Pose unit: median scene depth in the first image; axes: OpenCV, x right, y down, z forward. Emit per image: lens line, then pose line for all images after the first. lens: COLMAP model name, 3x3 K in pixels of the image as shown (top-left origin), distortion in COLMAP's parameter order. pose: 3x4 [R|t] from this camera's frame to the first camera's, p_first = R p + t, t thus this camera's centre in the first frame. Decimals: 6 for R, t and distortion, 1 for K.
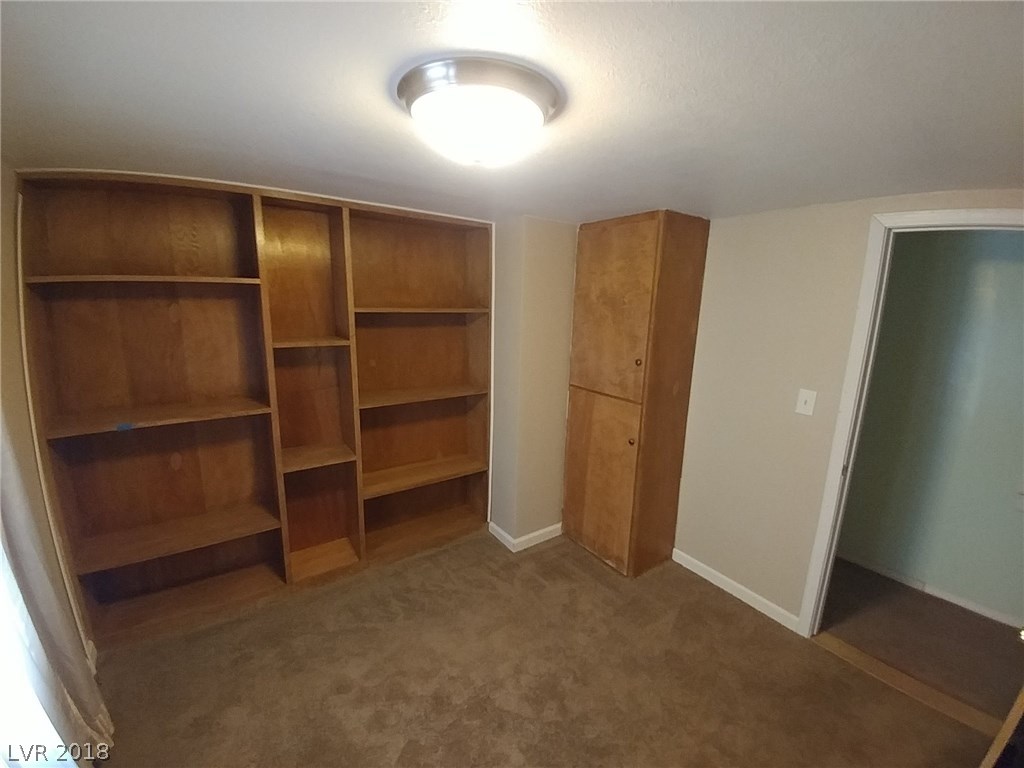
lens RADIAL K [[435.6, 0, 512.0], [0, 435.6, 384.0], [0, 0, 1]] dist [-0.000378, -0.000077]
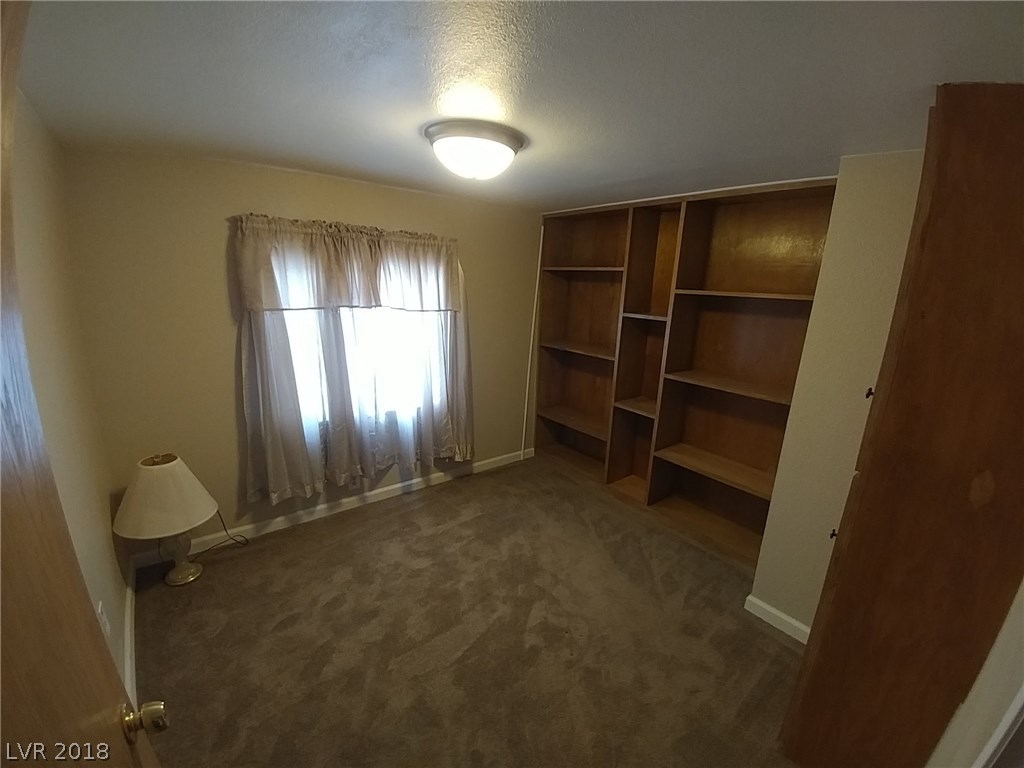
lens RADIAL K [[408.8, 0, 512.0], [0, 408.8, 384.0], [0, 0, 1]] dist [-0.000219, 0.000001]
pose [[0.050090, 0.226701, -0.972675, 0.709755], [-0.226972, 0.950999, 0.209961, -0.063944], [0.972612, 0.210253, 0.099090, 0.511724]]
